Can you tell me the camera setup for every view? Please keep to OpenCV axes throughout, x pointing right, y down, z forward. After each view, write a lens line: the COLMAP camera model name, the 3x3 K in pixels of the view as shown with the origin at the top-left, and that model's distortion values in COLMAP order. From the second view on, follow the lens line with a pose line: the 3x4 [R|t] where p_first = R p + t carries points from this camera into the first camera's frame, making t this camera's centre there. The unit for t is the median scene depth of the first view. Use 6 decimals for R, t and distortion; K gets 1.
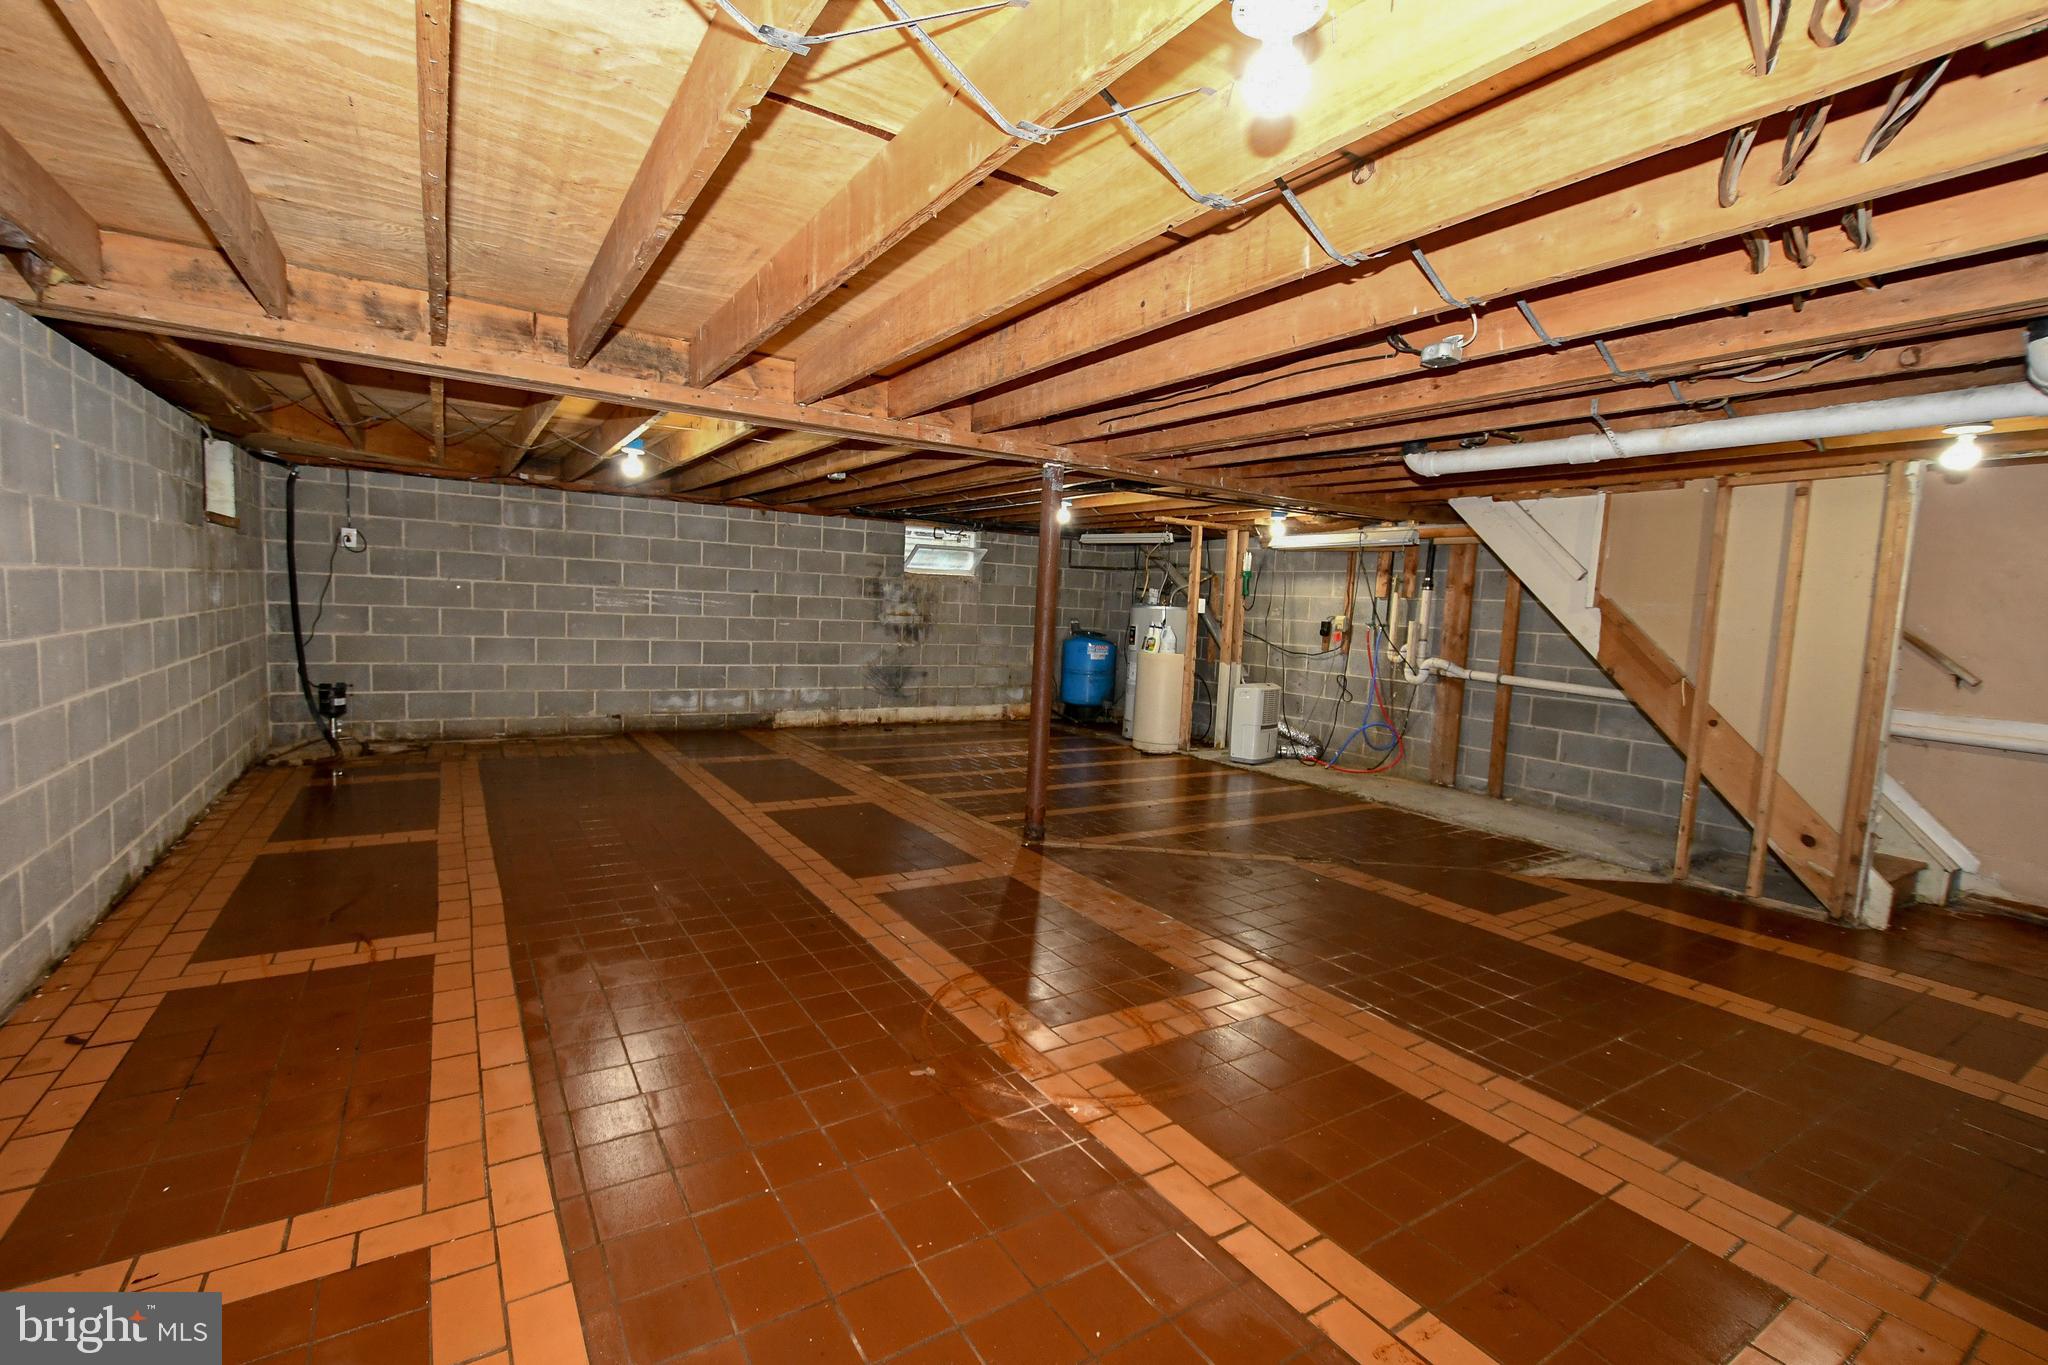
lens RADIAL K [[891.3, 0, 1018.6], [0, 891.3, 681.3], [0, 0, 1]] dist [0.000594, -0.004533]
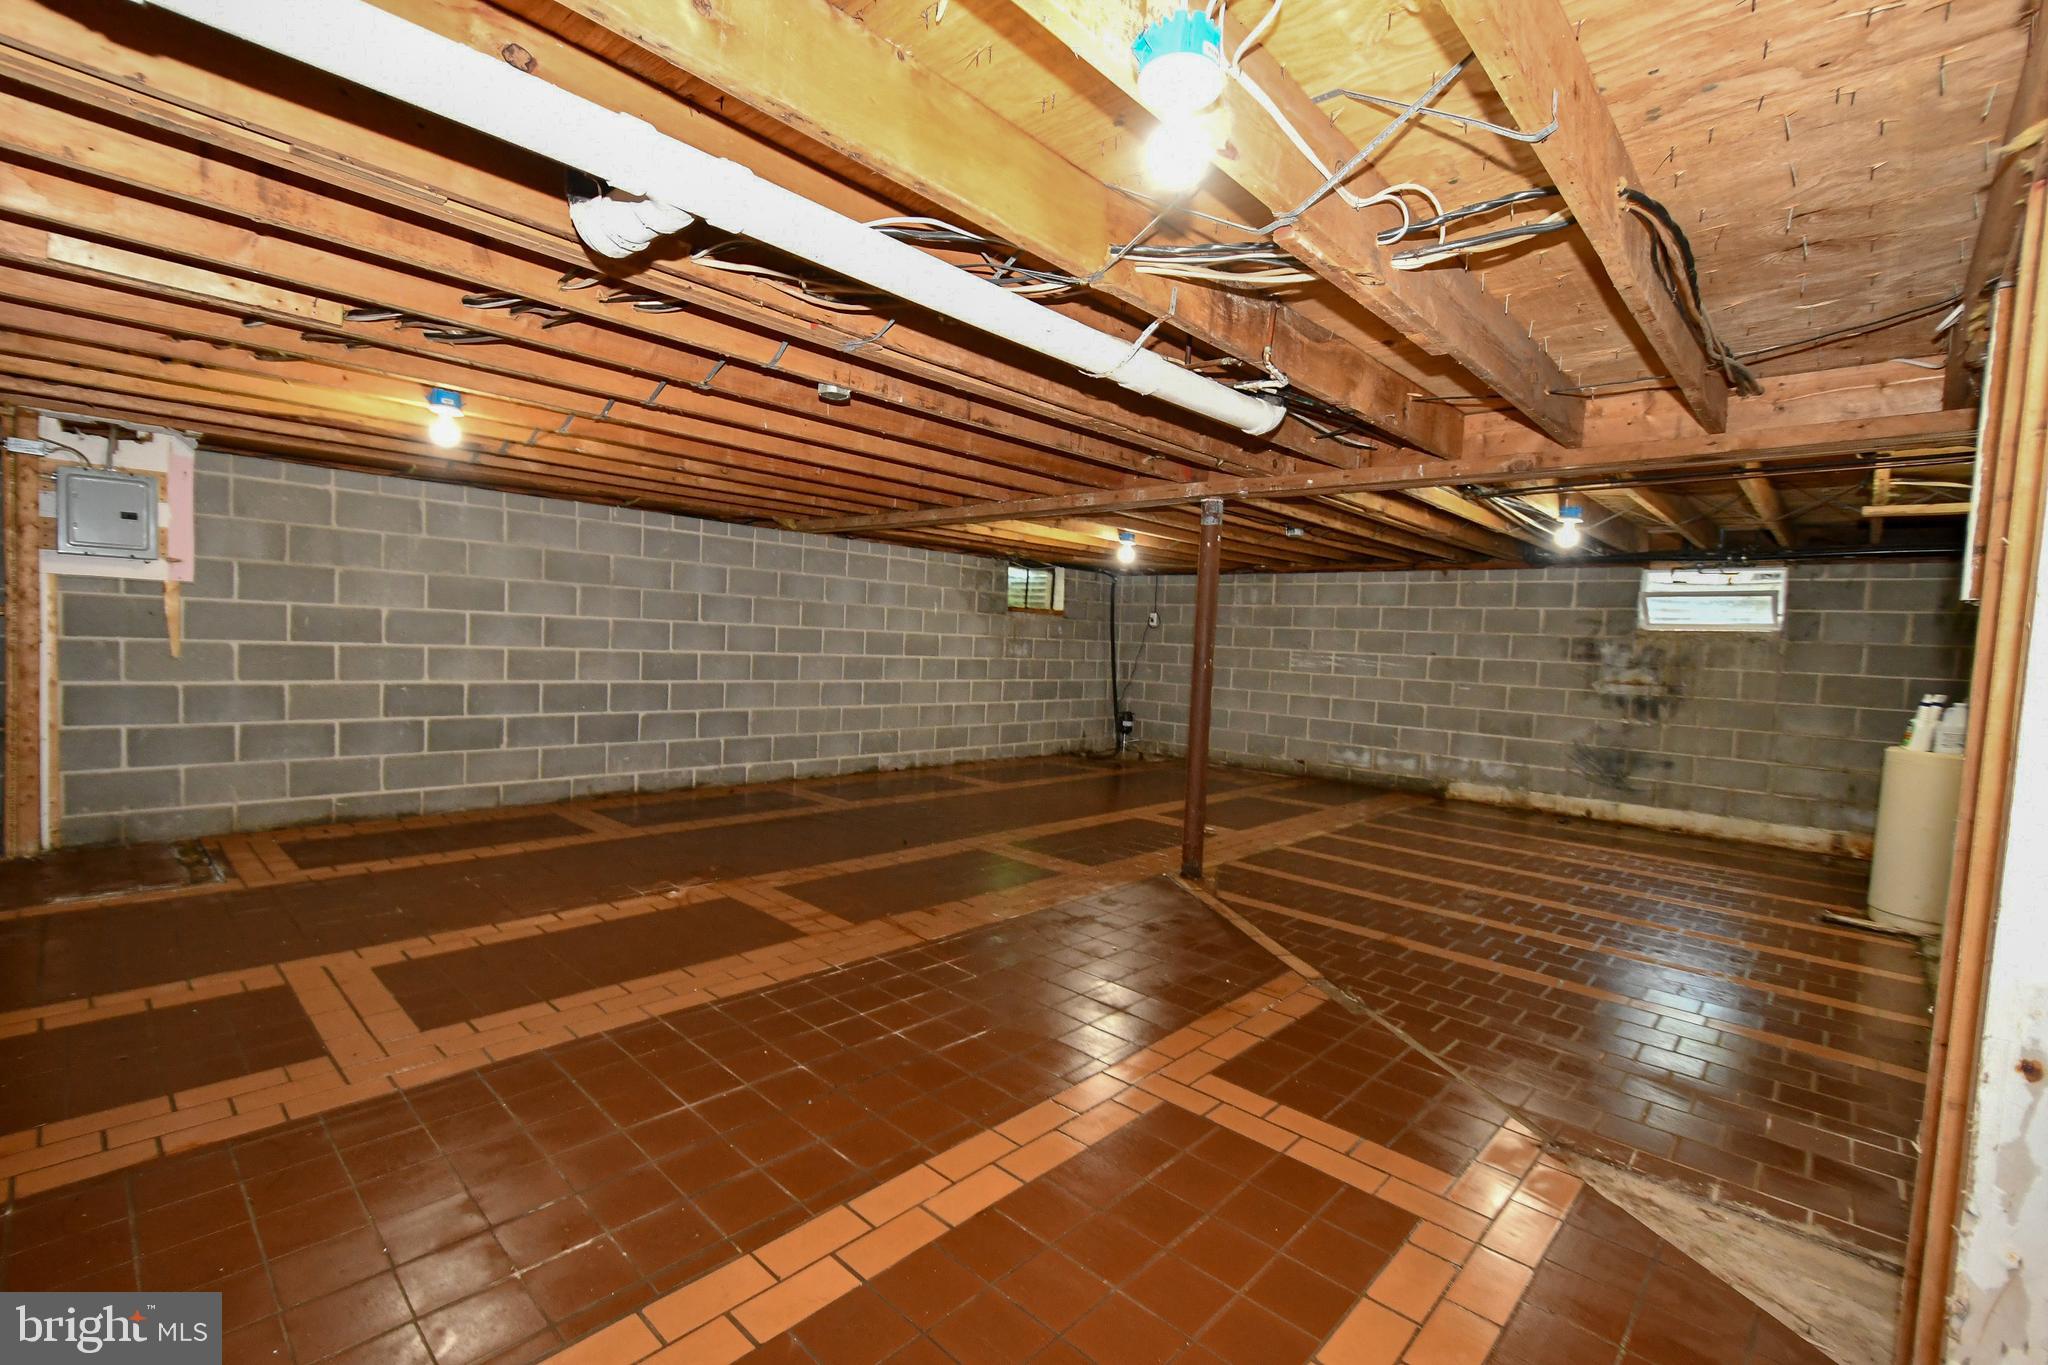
lens RADIAL K [[891.3, 0, 1010.8], [0, 891.3, 690.1], [0, 0, 1]] dist [0.000594, -0.004533]
pose [[0.244941, 0.019294, -0.969346, 0.521645], [-0.119159, 0.992821, -0.010349, 0.003658], [0.962188, 0.118041, 0.245481, 0.308967]]
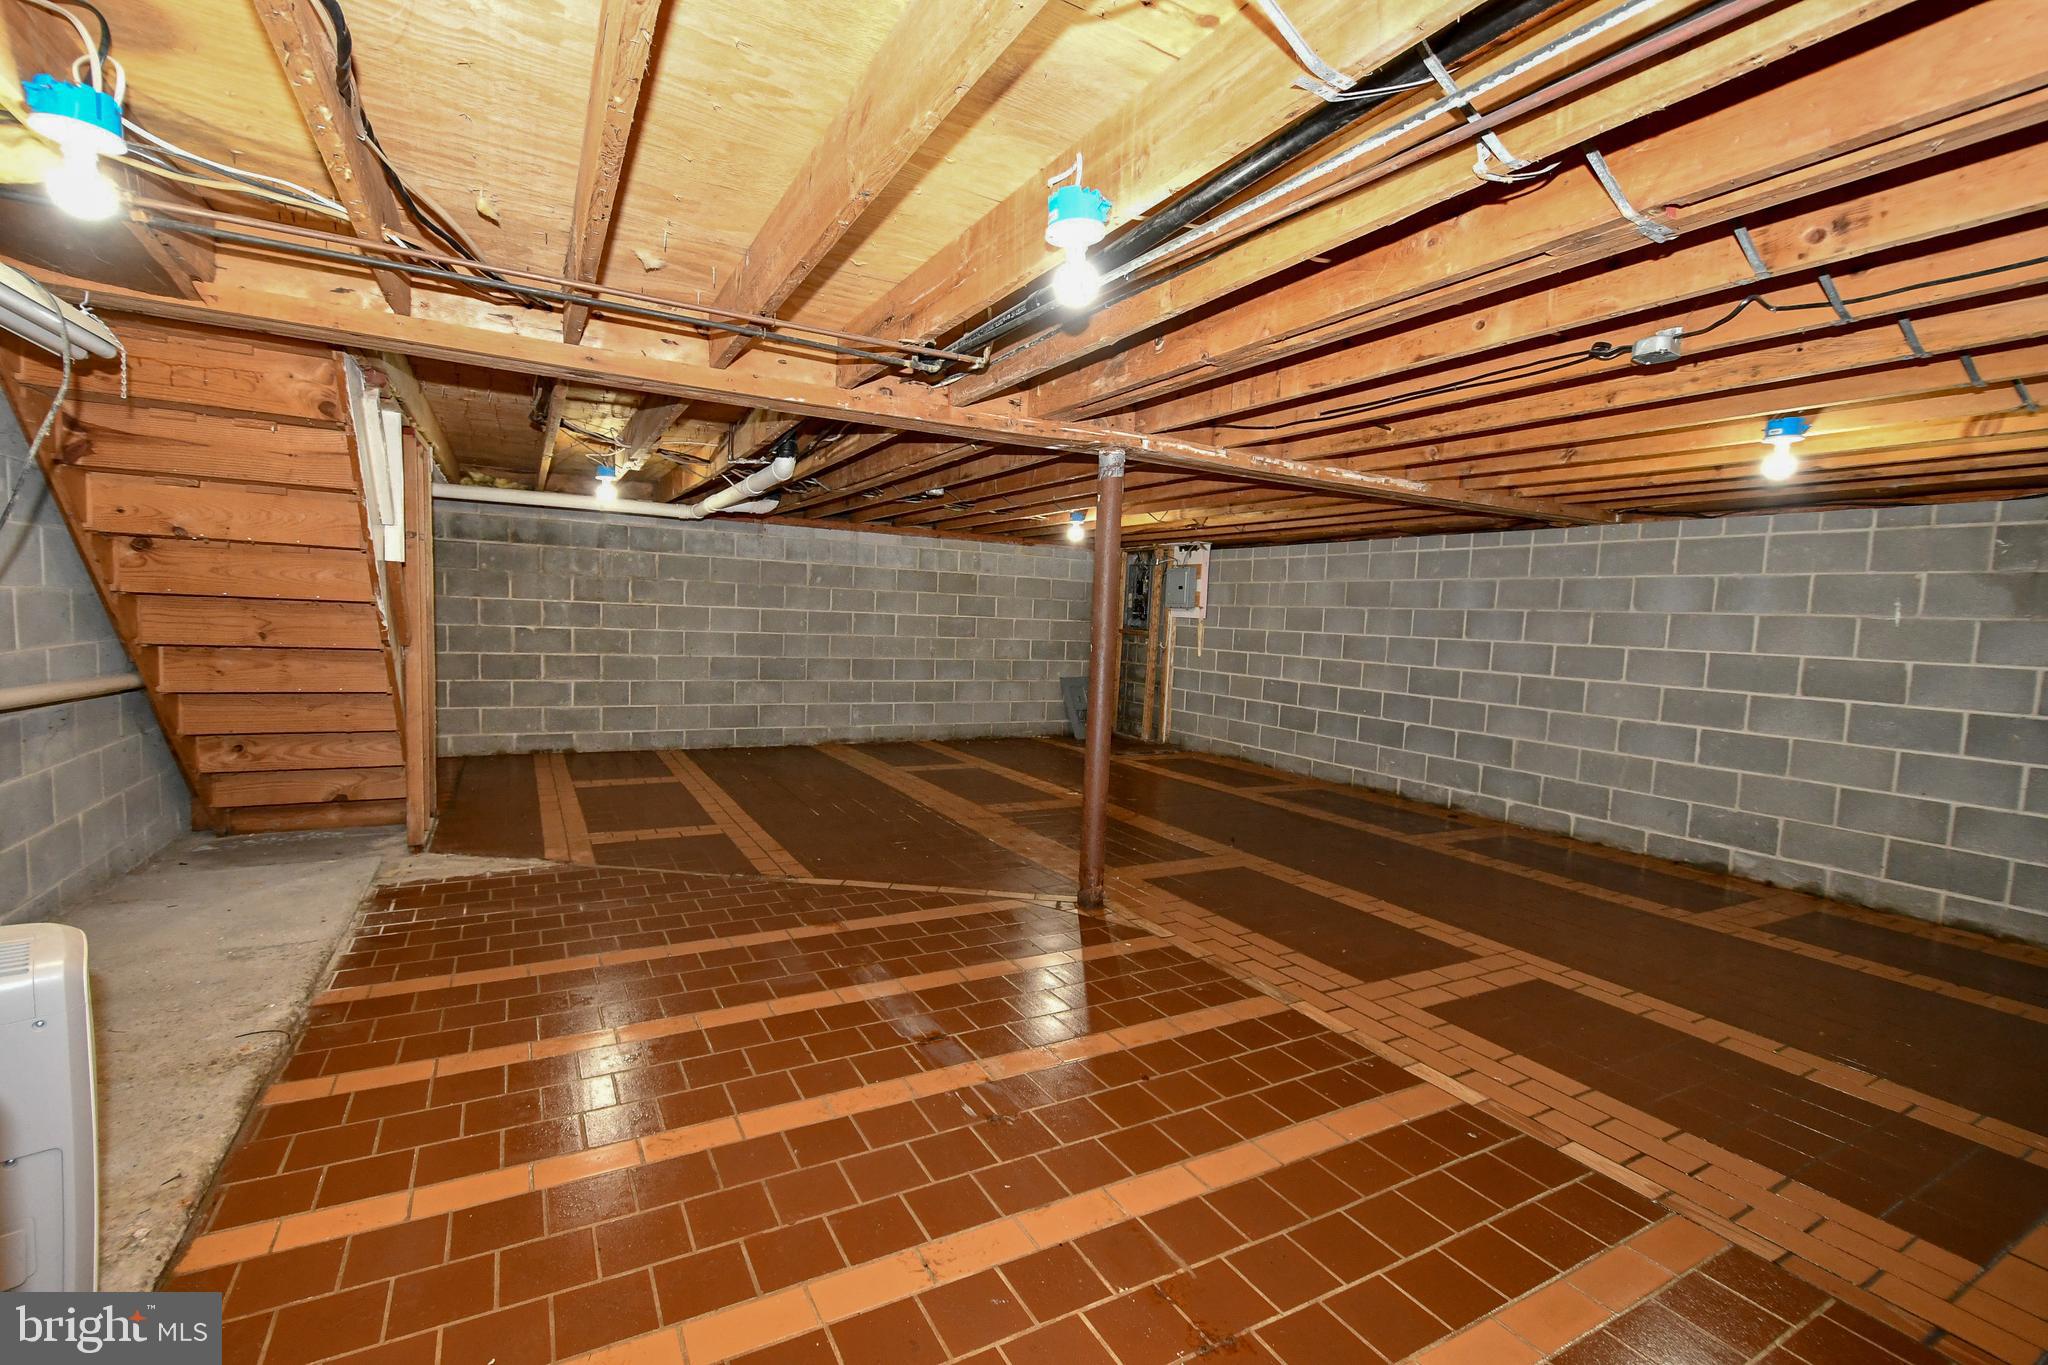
lens RADIAL K [[891.3, 0, 1009.3], [0, 891.3, 681.4], [0, 0, 1]] dist [0.000594, -0.004533]
pose [[-0.994030, -0.095451, 0.052847, 0.041923], [-0.085668, 0.982782, 0.163708, -0.086239], [-0.067564, 0.158204, -0.985092, 1.007082]]
